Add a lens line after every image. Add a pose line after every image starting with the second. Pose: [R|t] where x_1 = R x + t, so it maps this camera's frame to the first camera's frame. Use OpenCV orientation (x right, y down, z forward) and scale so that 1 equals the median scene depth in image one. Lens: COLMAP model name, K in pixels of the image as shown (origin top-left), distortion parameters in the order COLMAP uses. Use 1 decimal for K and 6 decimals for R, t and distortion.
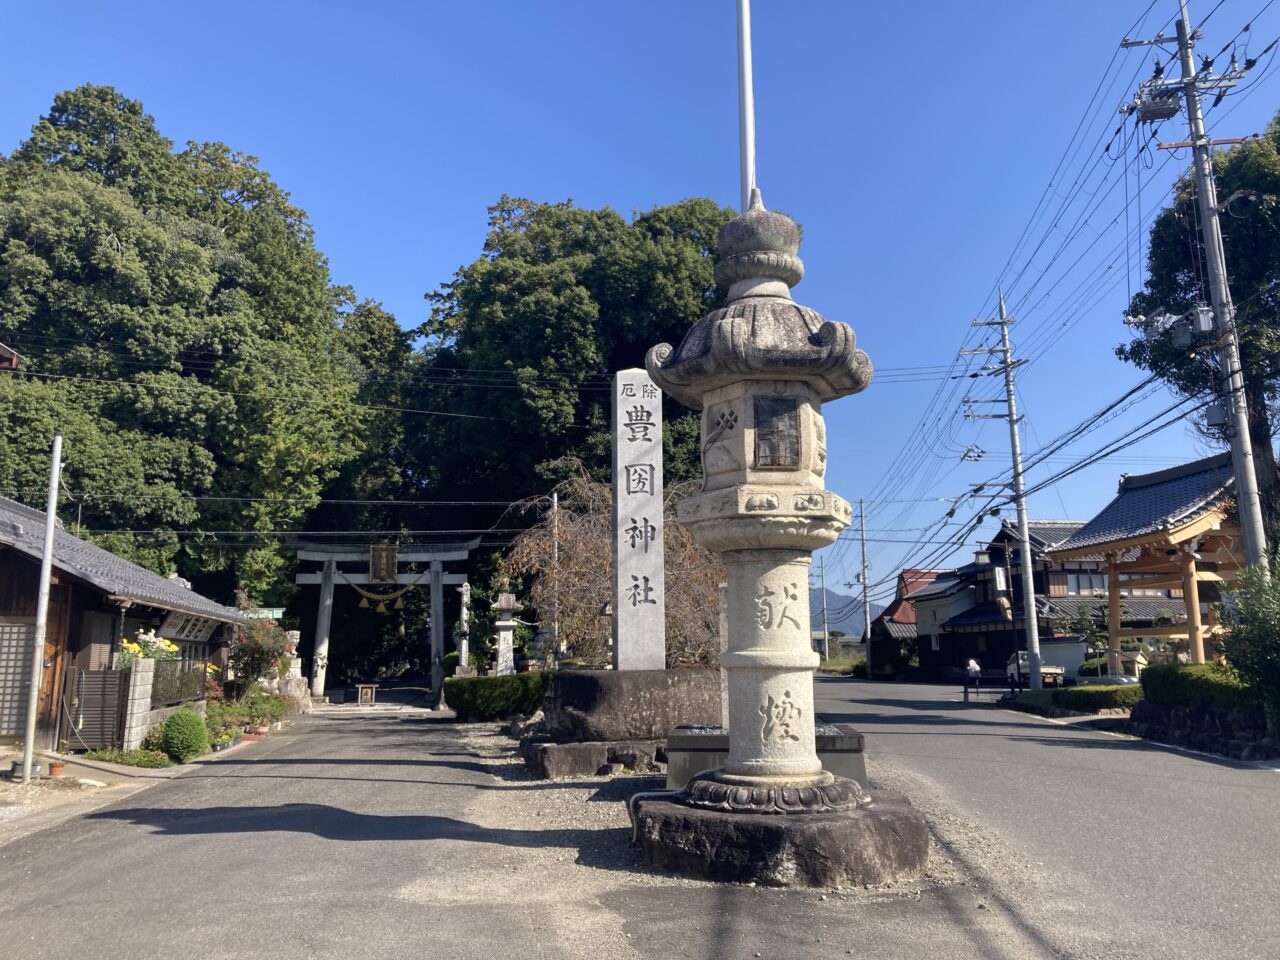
lens RADIAL K [[1017.5, 0, 640.0], [0, 1017.5, 480.0], [0, 0, 1]] dist [0.005779, 0.003289]
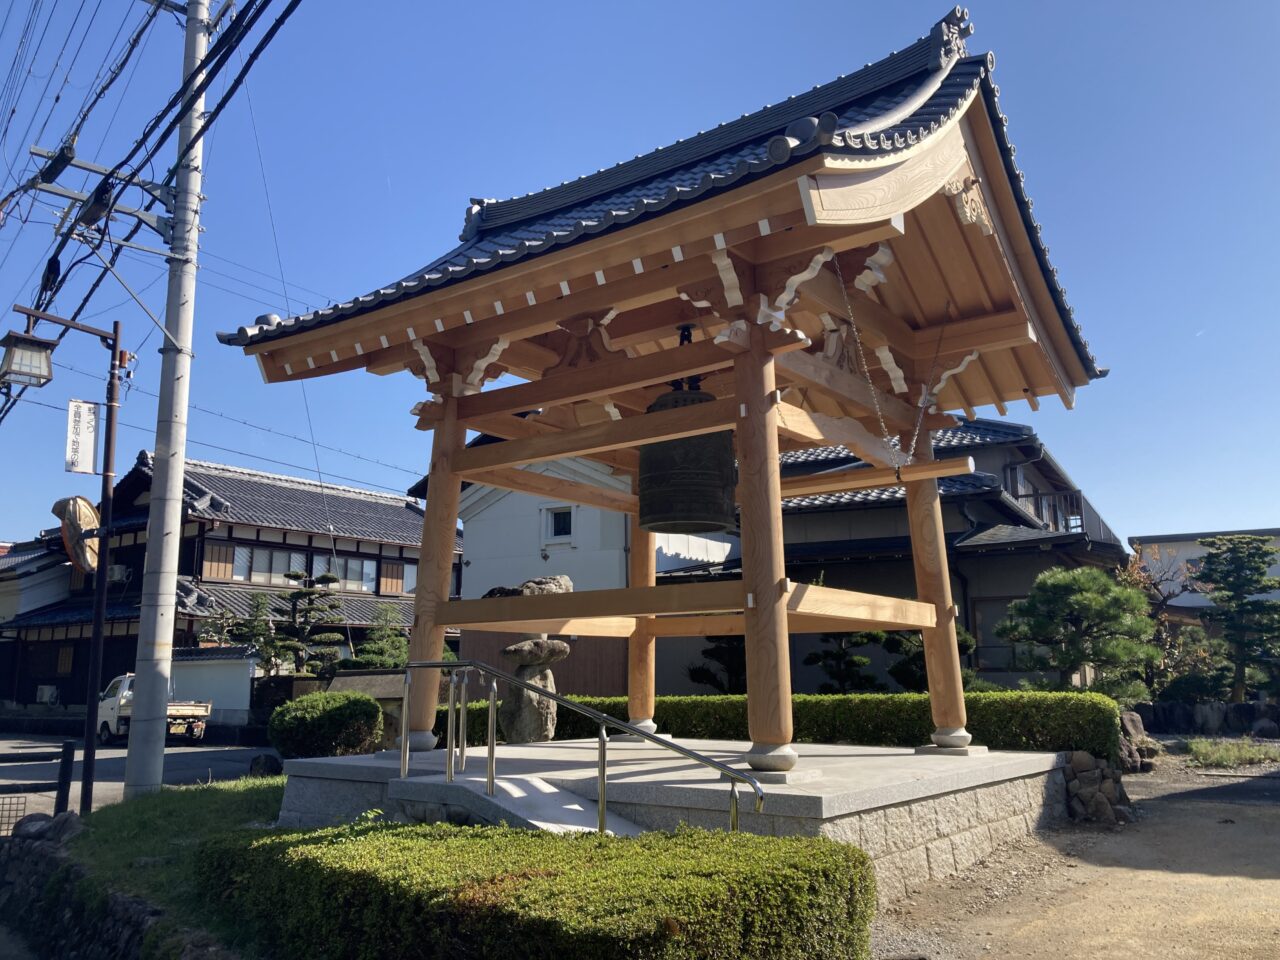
lens RADIAL K [[1017.5, 0, 640.0], [0, 1017.5, 480.0], [0, 0, 1]] dist [0.005779, 0.003289]
pose [[0.698505, 0.140687, 0.701639, 0.157653], [-0.124720, 0.989412, -0.074226, 0.068707], [-0.704652, -0.035662, 0.708656, 0.404464]]
